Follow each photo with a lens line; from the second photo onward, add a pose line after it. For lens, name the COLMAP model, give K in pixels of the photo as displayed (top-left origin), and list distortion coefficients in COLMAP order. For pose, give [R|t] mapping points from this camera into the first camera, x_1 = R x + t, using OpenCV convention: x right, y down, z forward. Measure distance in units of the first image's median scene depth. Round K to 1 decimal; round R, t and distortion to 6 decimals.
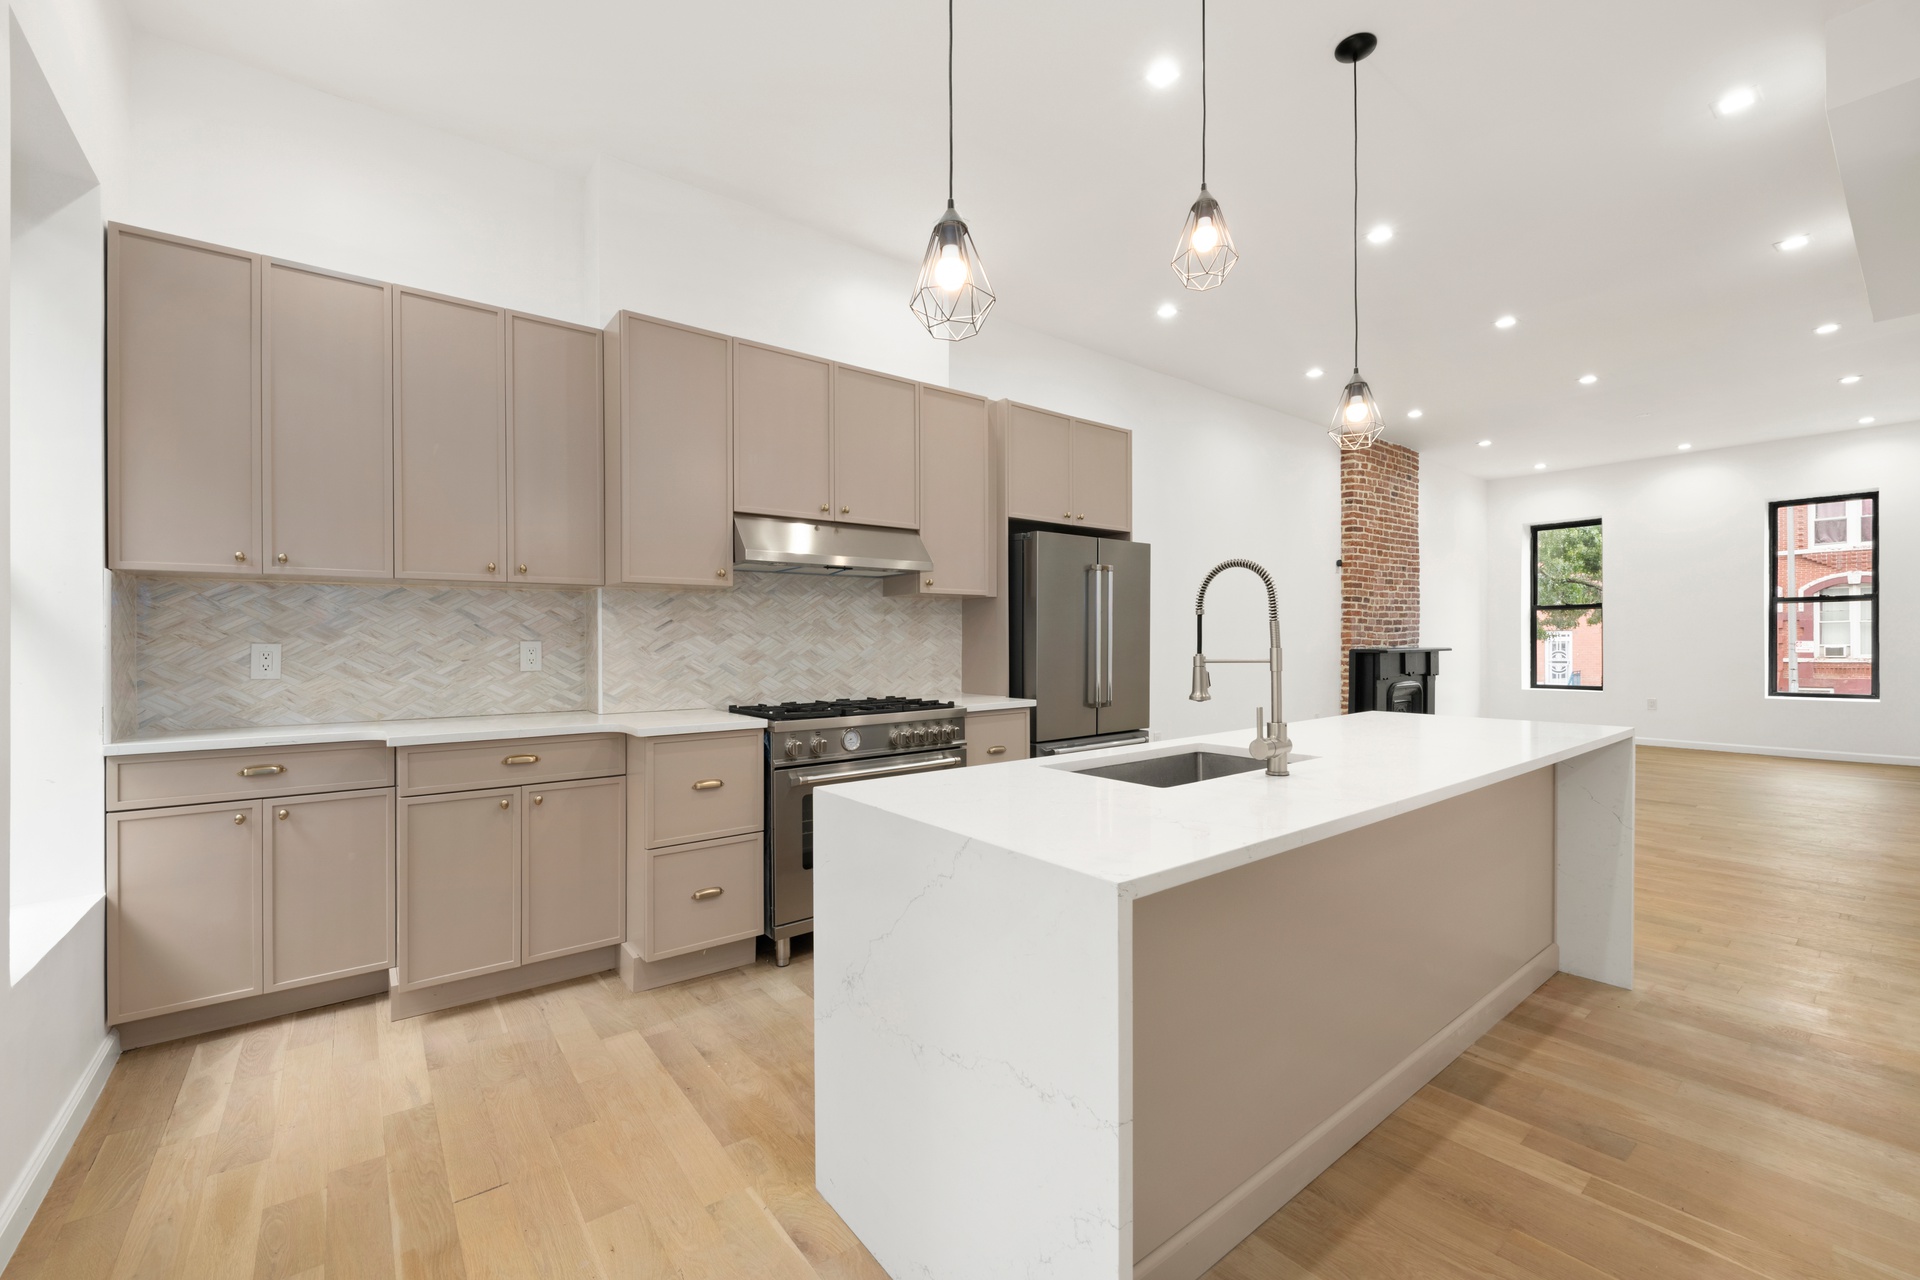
lens RADIAL K [[769.8, 0, 963.3], [0, 769.8, 646.2], [0, 0, 1]] dist [-0.007356, -0.000827]
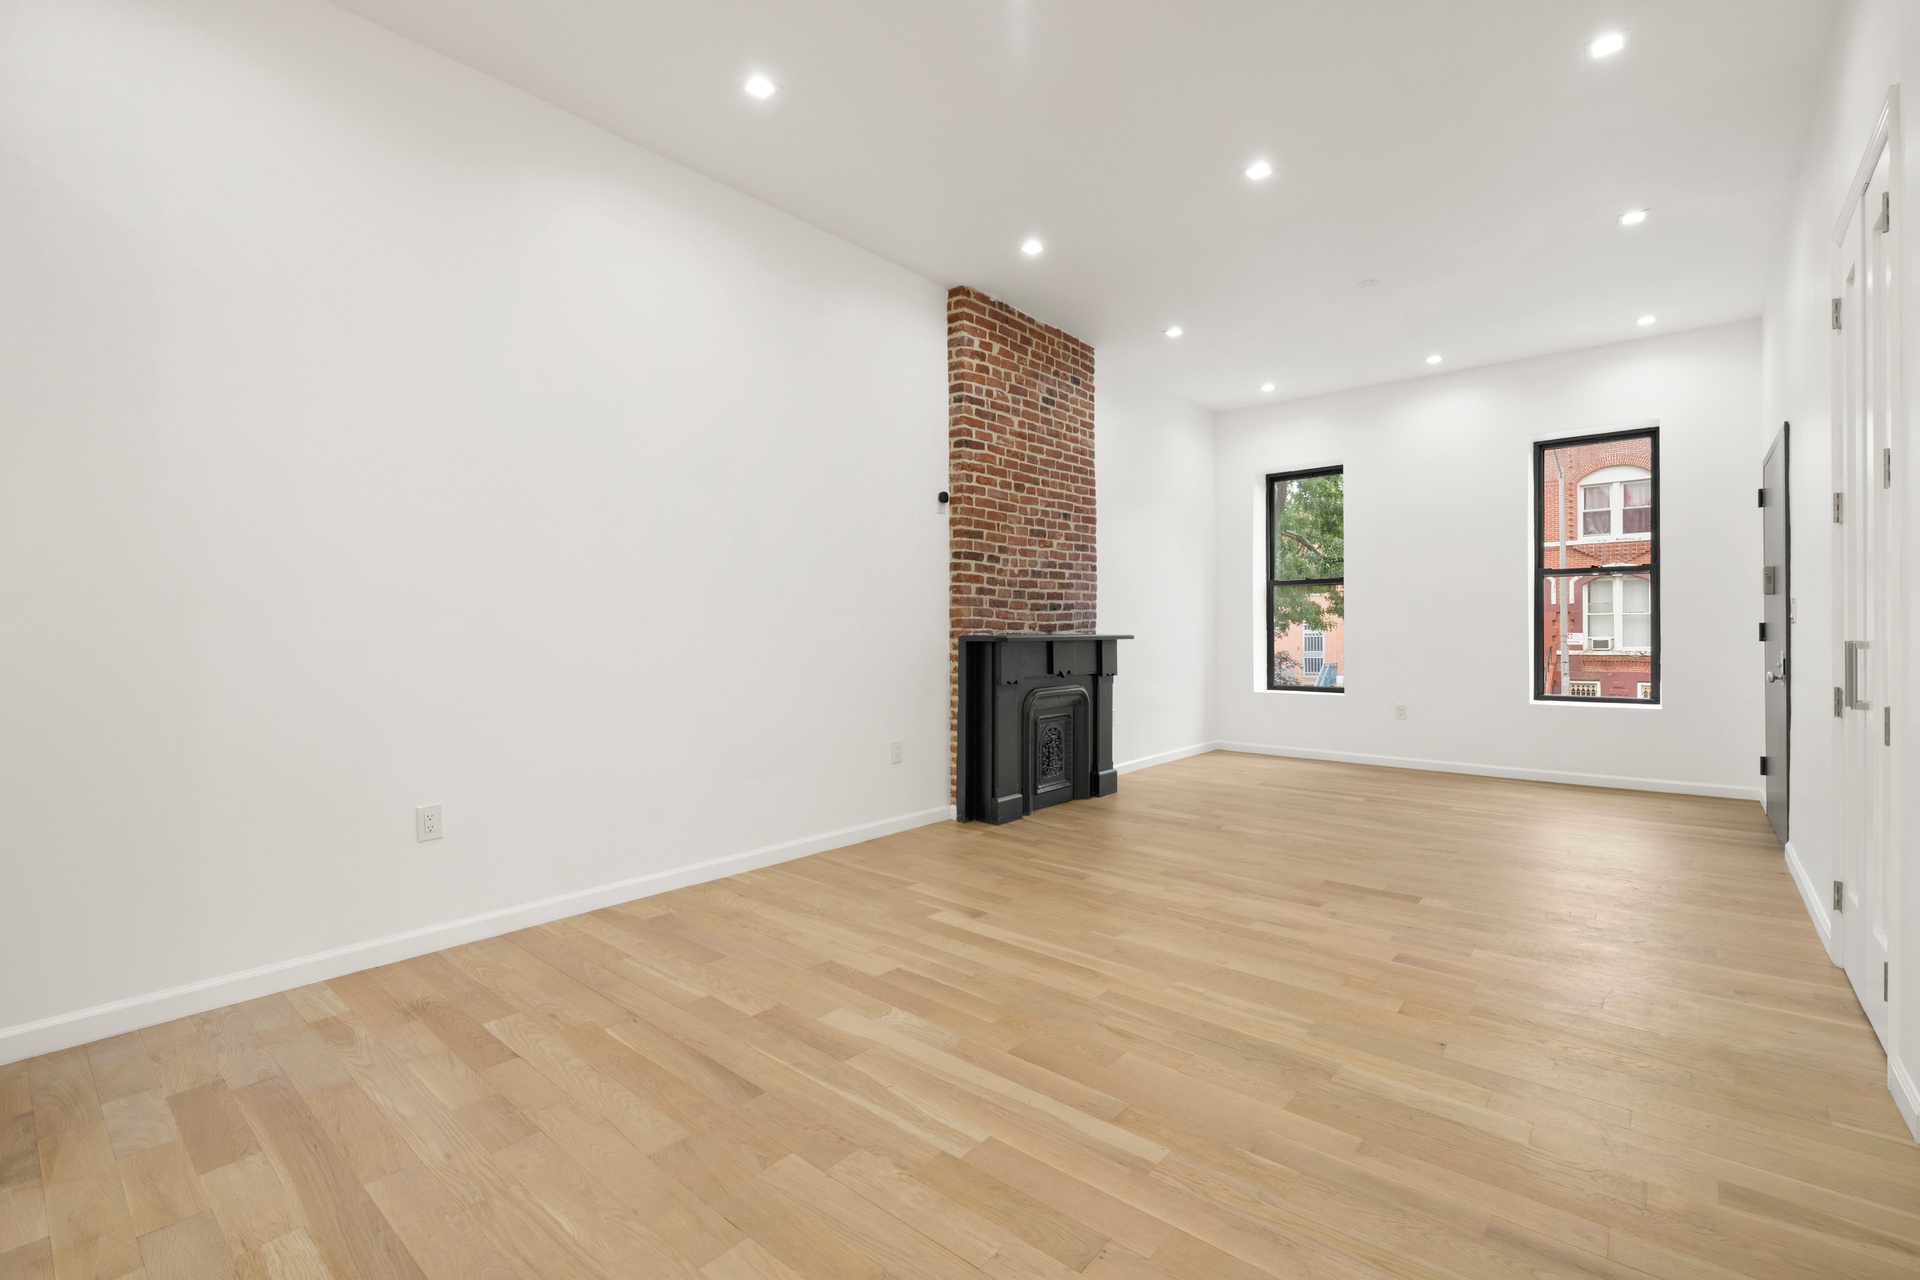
lens RADIAL K [[838.7, 0, 959.4], [0, 838.7, 636.2], [0, 0, 1]] dist [0.001852, -0.000139]
pose [[0.979582, 0.001163, 0.201040, 0.676723], [-0.000202, 0.999988, -0.004804, 0.014002], [-0.201043, 0.004665, 0.979571, 0.615086]]
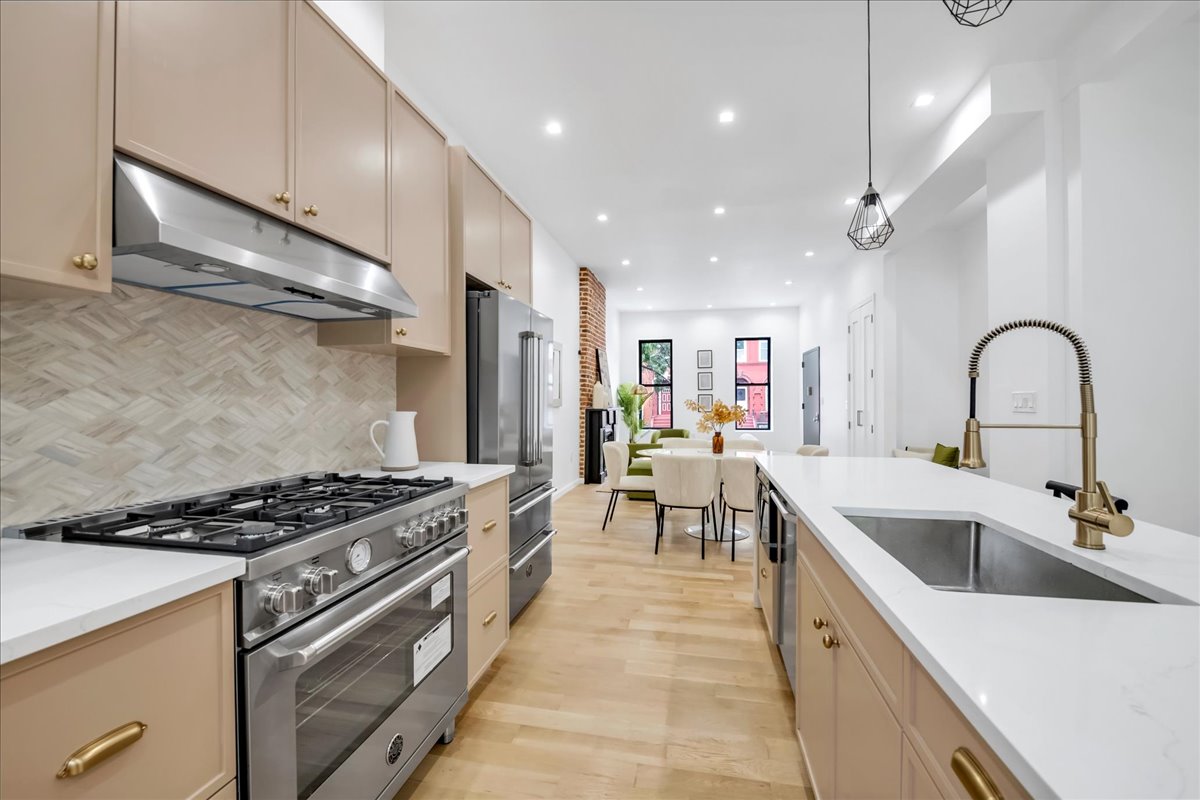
lens RADIAL K [[489.9, 0, 598.8], [0, 489.9, 402.2], [0, 0, 1]] dist [-0.013966, -0.000230]
pose [[0.761908, 0.003873, 0.647674, -0.204187], [0.001360, 0.999970, -0.007579, -0.003483], [-0.647684, 0.006656, 0.761880, 0.435306]]
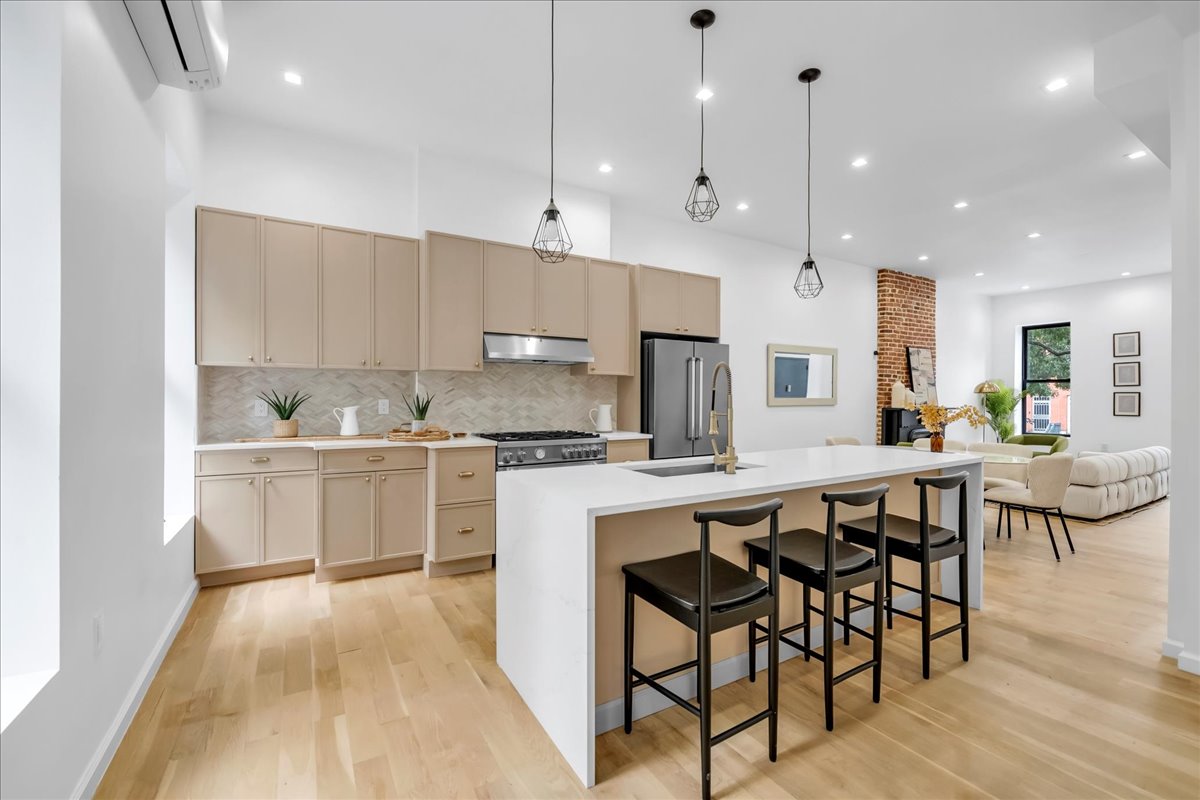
lens RADIAL K [[492.9, 0, 599.1], [0, 492.9, 403.2], [0, 0, 1]] dist [-0.012637, -0.000358]
pose [[0.991272, 0.011053, -0.131368, 0.113667], [-0.010641, 0.999936, 0.003837, -0.005405], [0.131402, -0.002406, 0.991326, -0.132157]]
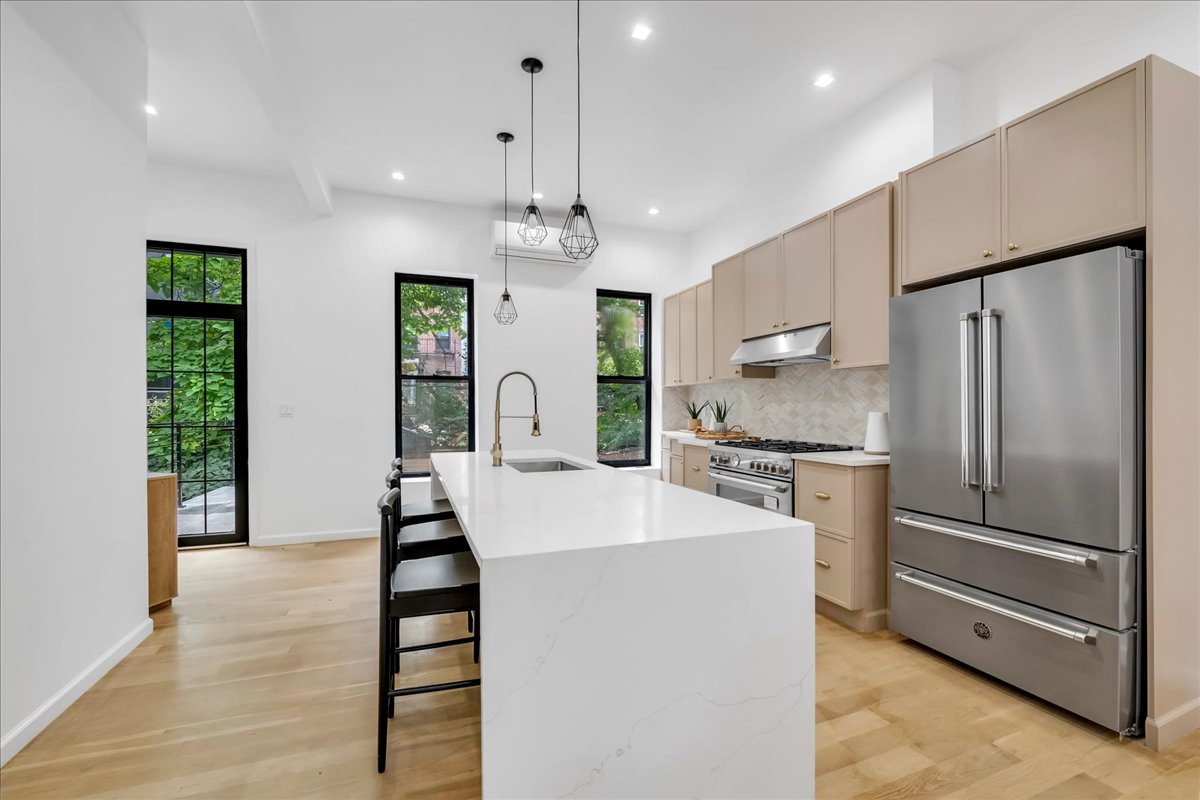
lens RADIAL K [[513.8, 0, 596.1], [0, 513.8, 405.7], [0, 0, 1]] dist [0.000287, -0.000127]
pose [[-0.298281, 0.006751, -0.954454, 0.838799], [0.000810, 0.999976, 0.006820, -0.012318], [0.954478, 0.001261, -0.298280, 0.811299]]
